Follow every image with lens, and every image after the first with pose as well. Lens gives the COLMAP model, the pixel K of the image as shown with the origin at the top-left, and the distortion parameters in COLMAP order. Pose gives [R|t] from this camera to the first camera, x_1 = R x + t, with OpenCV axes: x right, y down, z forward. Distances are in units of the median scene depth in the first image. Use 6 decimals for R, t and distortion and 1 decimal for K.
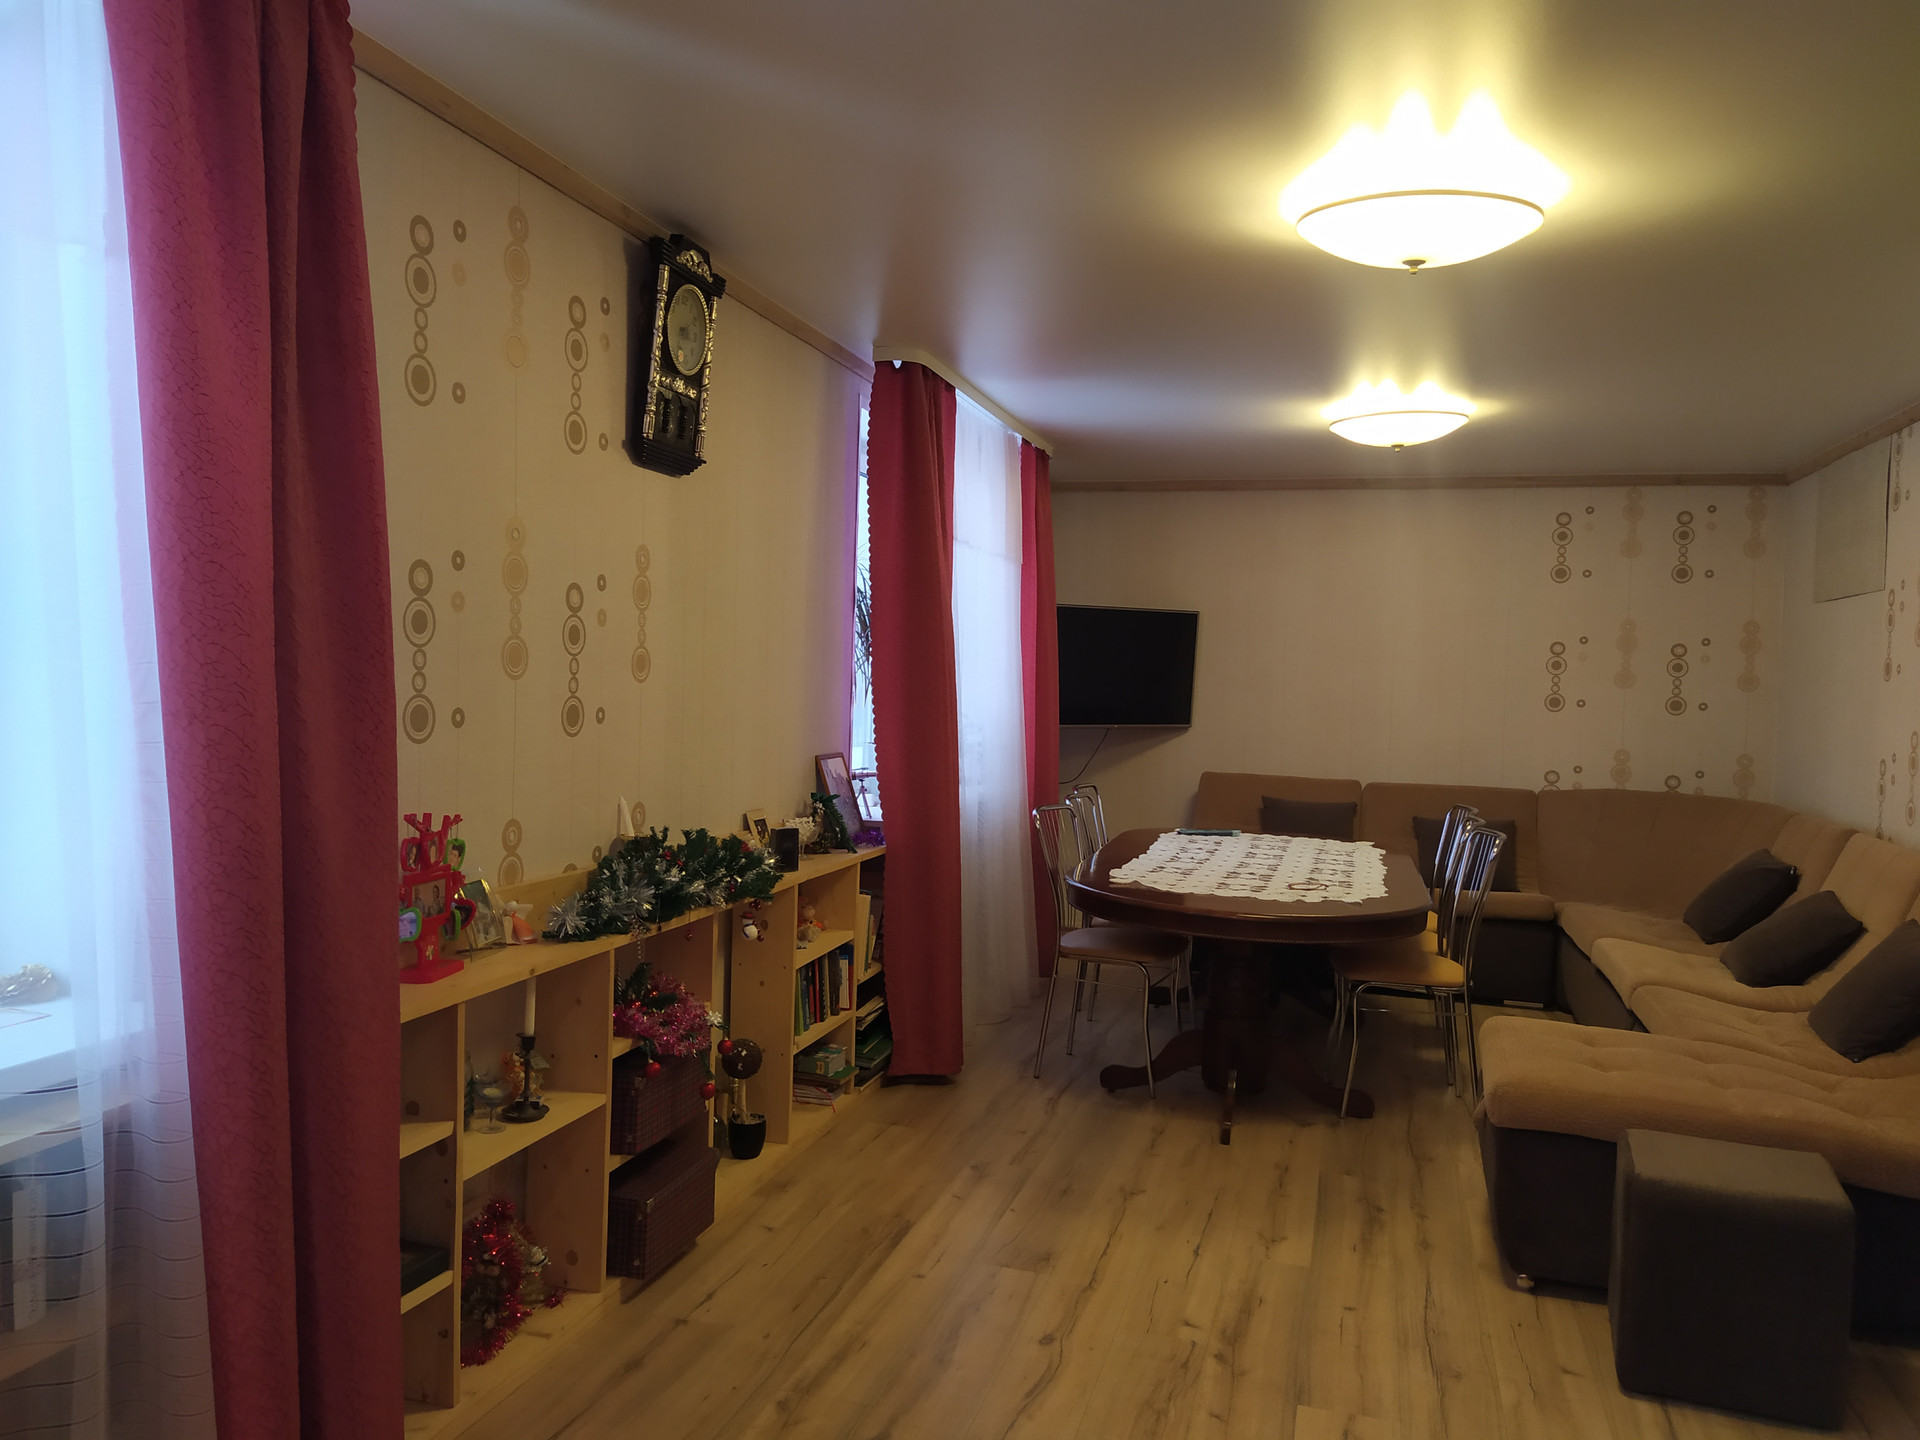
lens RADIAL K [[1426.3, 0, 949.3], [0, 1426.3, 727.3], [0, 0, 1]] dist [0.076262, -0.077446]
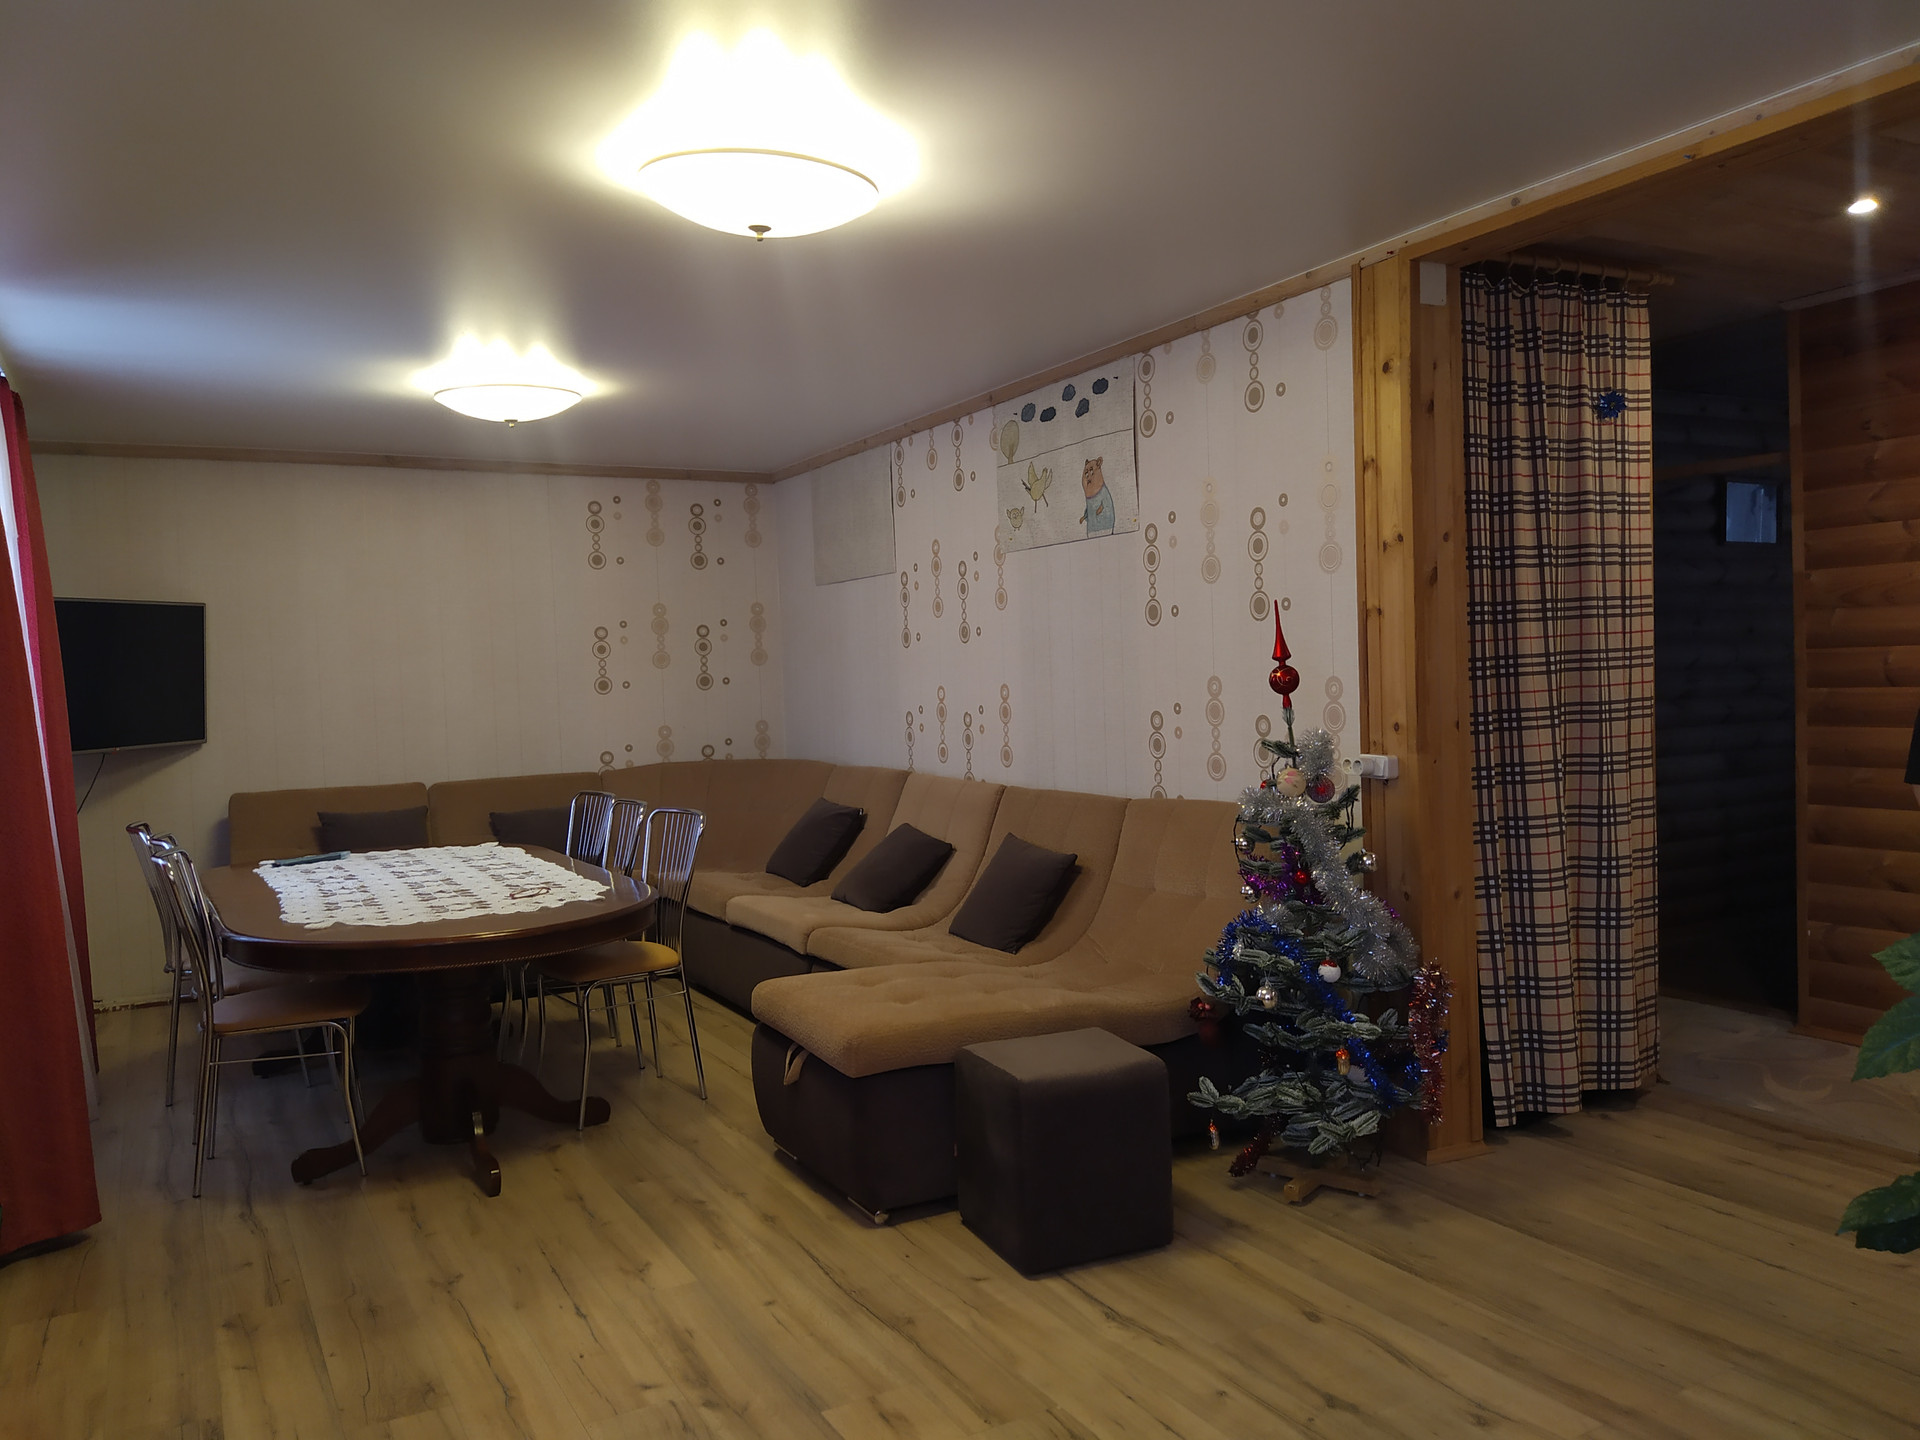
lens RADIAL K [[1426.3, 0, 969.6], [0, 1426.3, 727.2], [0, 0, 1]] dist [0.076262, -0.077446]
pose [[0.701466, -0.084394, 0.707688, -0.173098], [0.082498, 0.995904, 0.036993, -0.005321], [-0.707912, 0.032433, 0.705556, 0.127458]]
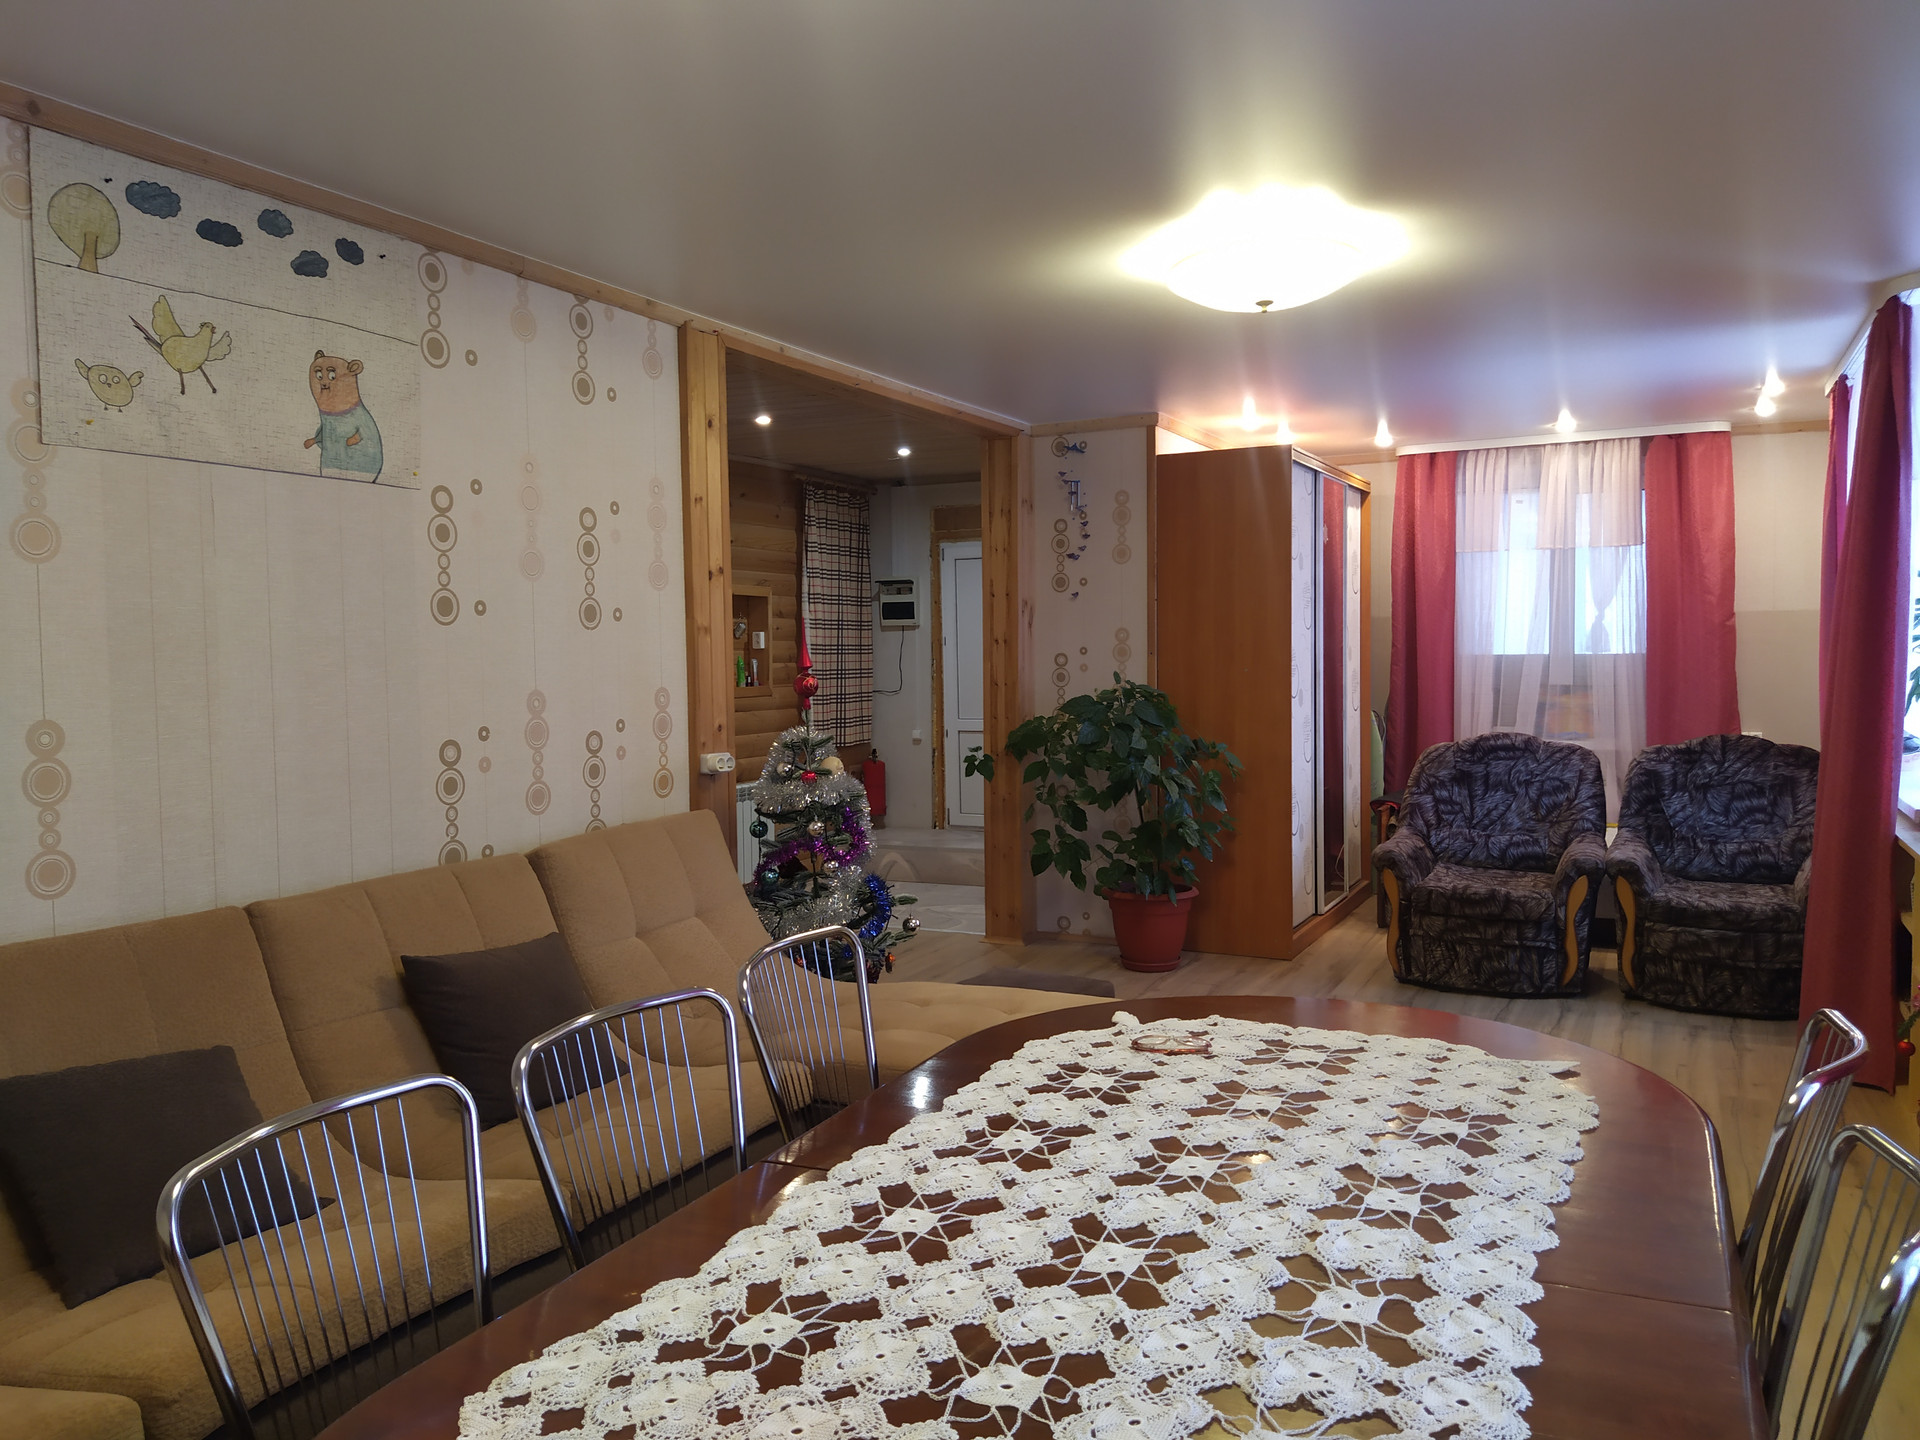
lens RADIAL K [[1426.3, 0, 967.8], [0, 1426.3, 700.9], [0, 0, 1]] dist [0.076262, -0.077446]
pose [[-0.983470, -0.039489, 0.176713, 0.206409], [-0.024617, 0.996028, 0.085574, -0.055915], [-0.179390, 0.079809, -0.980535, 1.338979]]
